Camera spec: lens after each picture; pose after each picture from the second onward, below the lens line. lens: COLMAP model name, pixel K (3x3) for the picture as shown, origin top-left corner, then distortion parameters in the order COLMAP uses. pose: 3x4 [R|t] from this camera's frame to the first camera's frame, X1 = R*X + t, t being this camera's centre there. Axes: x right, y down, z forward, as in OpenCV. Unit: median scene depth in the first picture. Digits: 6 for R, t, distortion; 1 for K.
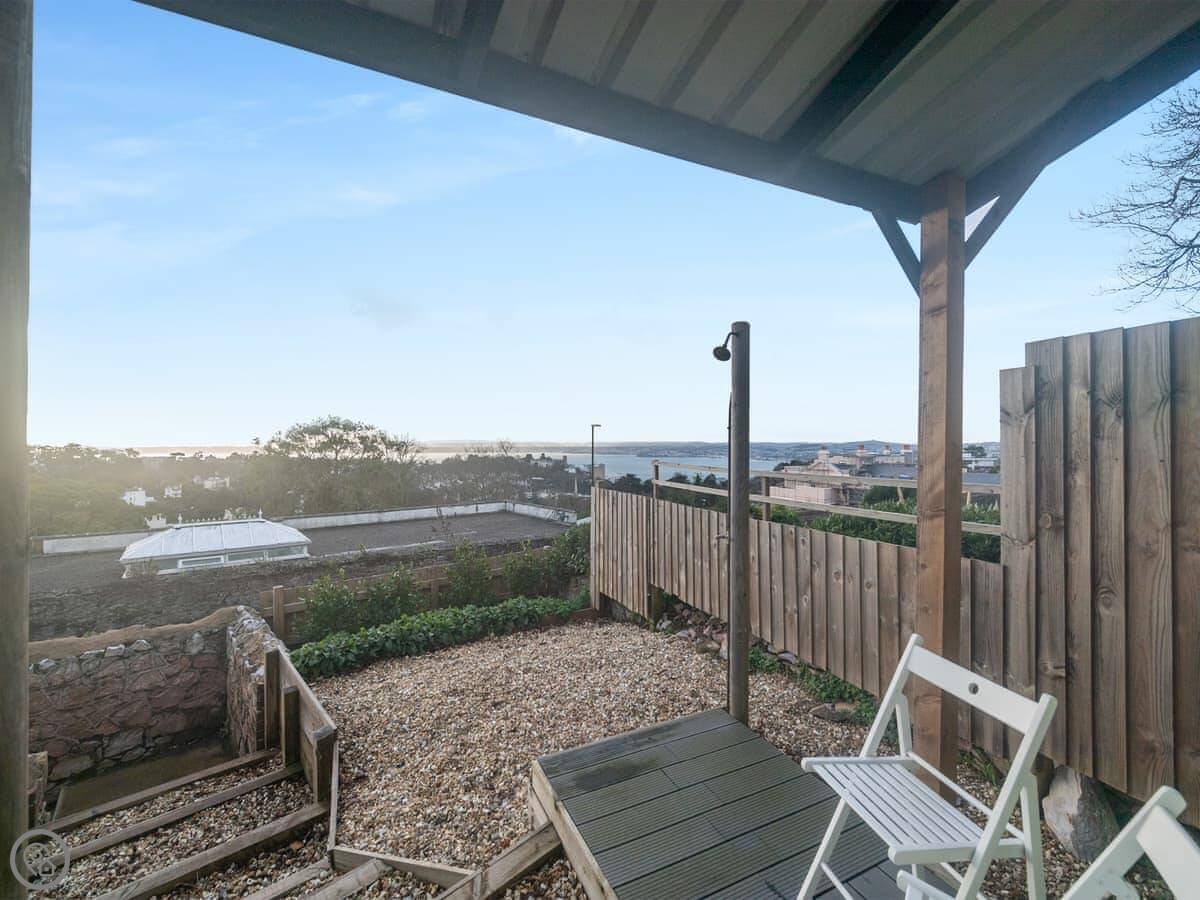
lens RADIAL K [[498.1, 0, 590.5], [0, 498.1, 446.9], [0, 0, 1]] dist [-0.000460, -0.000593]
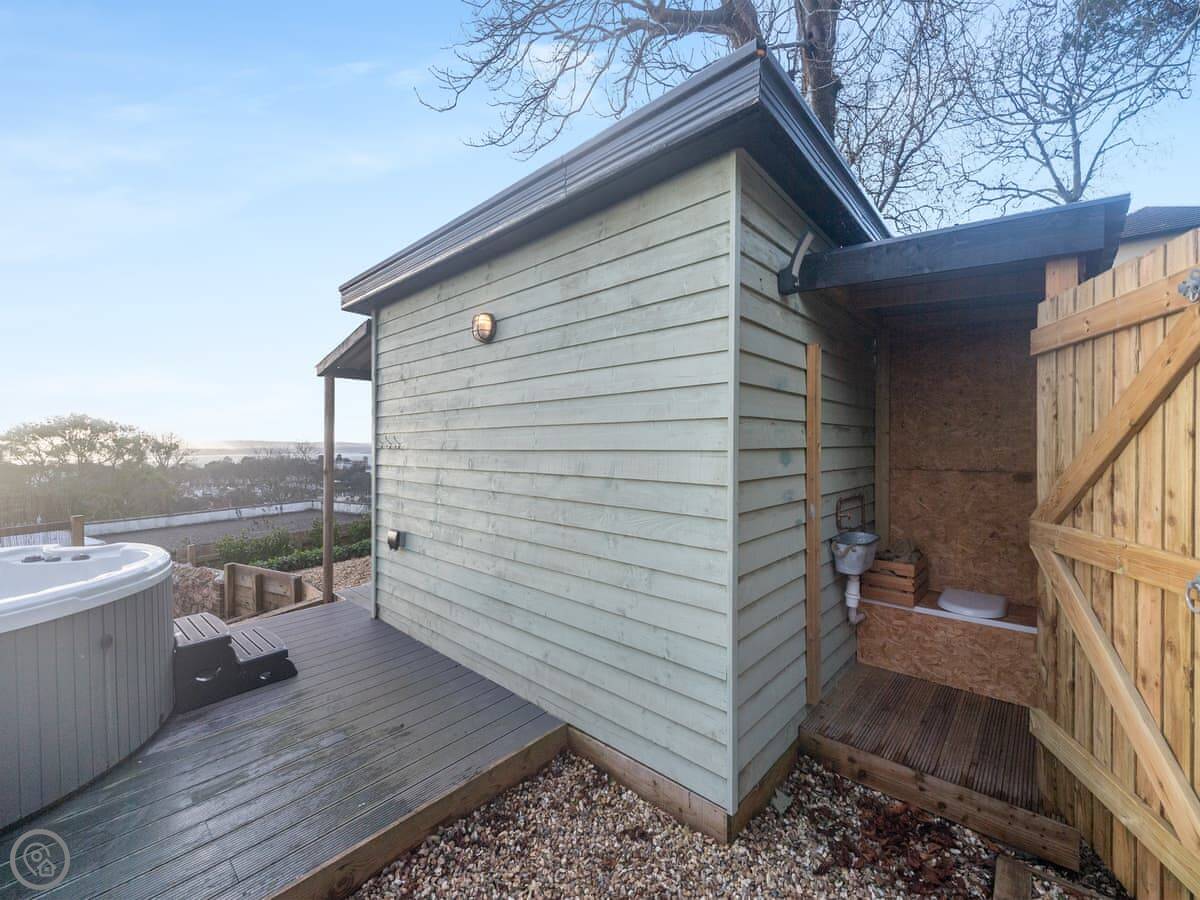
lens RADIAL K [[481.8, 0, 600.0], [0, 481.8, 450.0], [0, 0, 1]] dist [-0.000684, -0.000431]
pose [[0.918624, -0.009767, 0.395011, -0.035042], [0.006482, 0.999932, 0.009648, -0.010394], [-0.395079, -0.006302, 0.918626, -0.513387]]
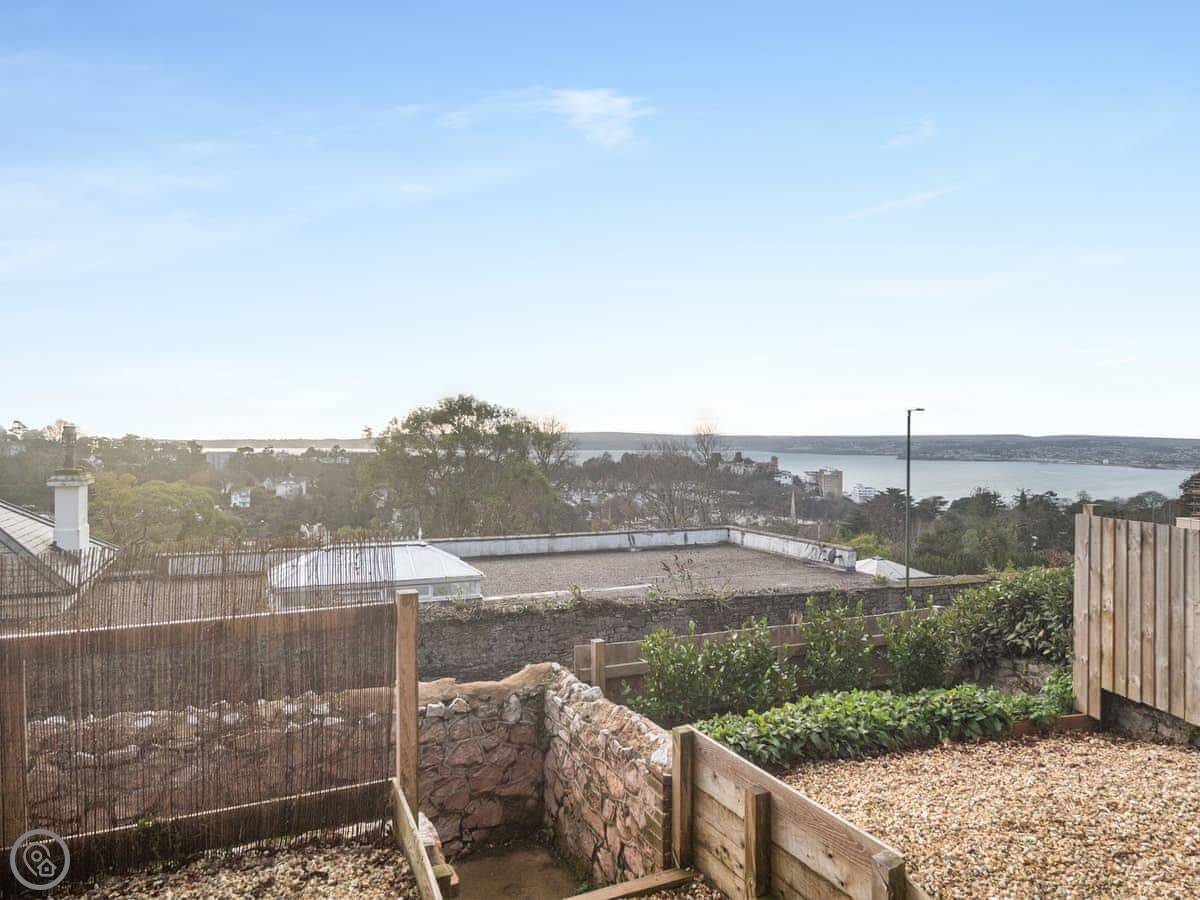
lens RADIAL K [[785.4, 0, 591.9], [0, 785.4, 444.9], [0, 0, 1]] dist [0.036624, -0.022934]
pose [[0.964300, 0.006439, -0.264736, -0.204793], [-0.005340, 0.999974, 0.004872, -0.004231], [0.264760, -0.003284, 0.964309, -0.059019]]
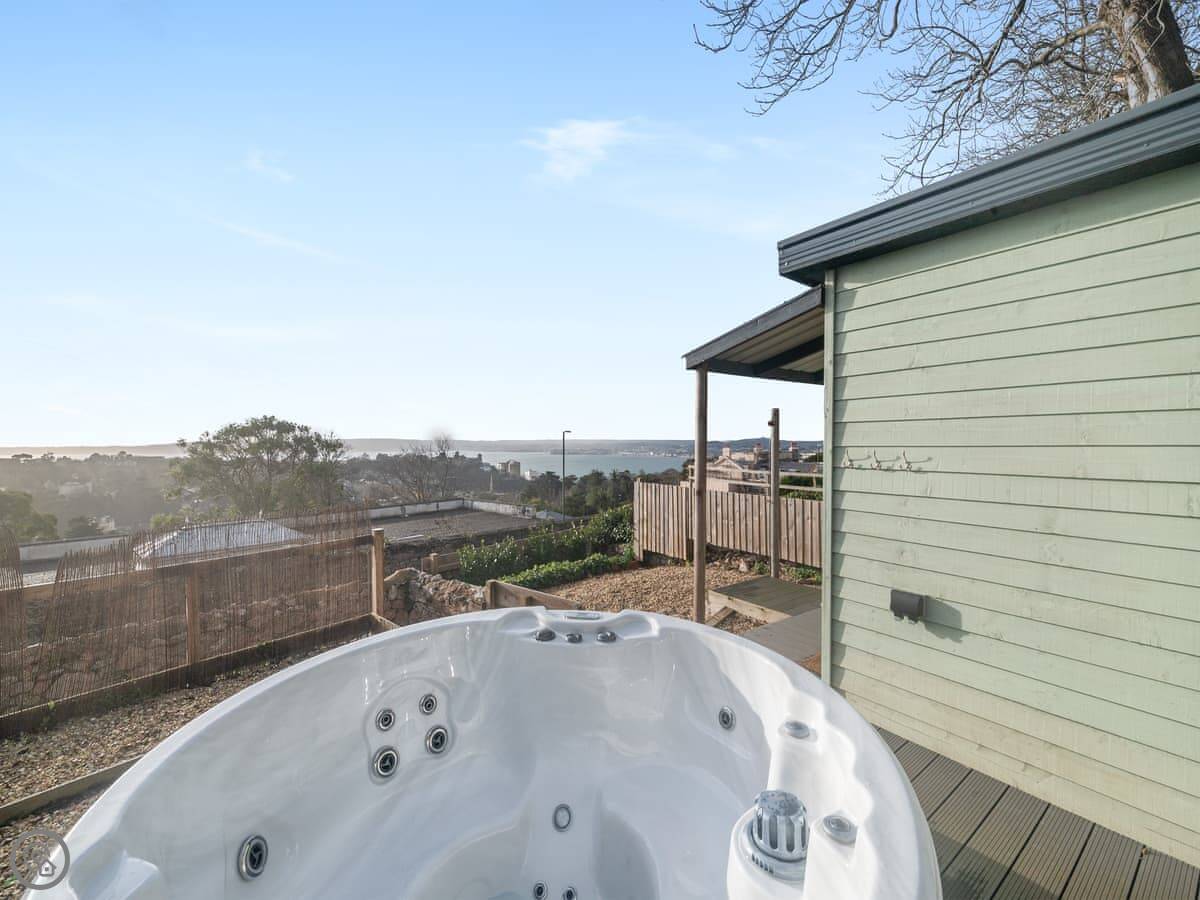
lens RADIAL K [[498.1, 0, 590.5], [0, 498.1, 446.9], [0, 0, 1]] dist [-0.000460, -0.000593]
pose [[0.983288, -0.005312, 0.181978, -0.268061], [0.004269, 0.999972, 0.006124, -0.024539], [-0.182005, -0.005245, 0.983284, -0.312693]]
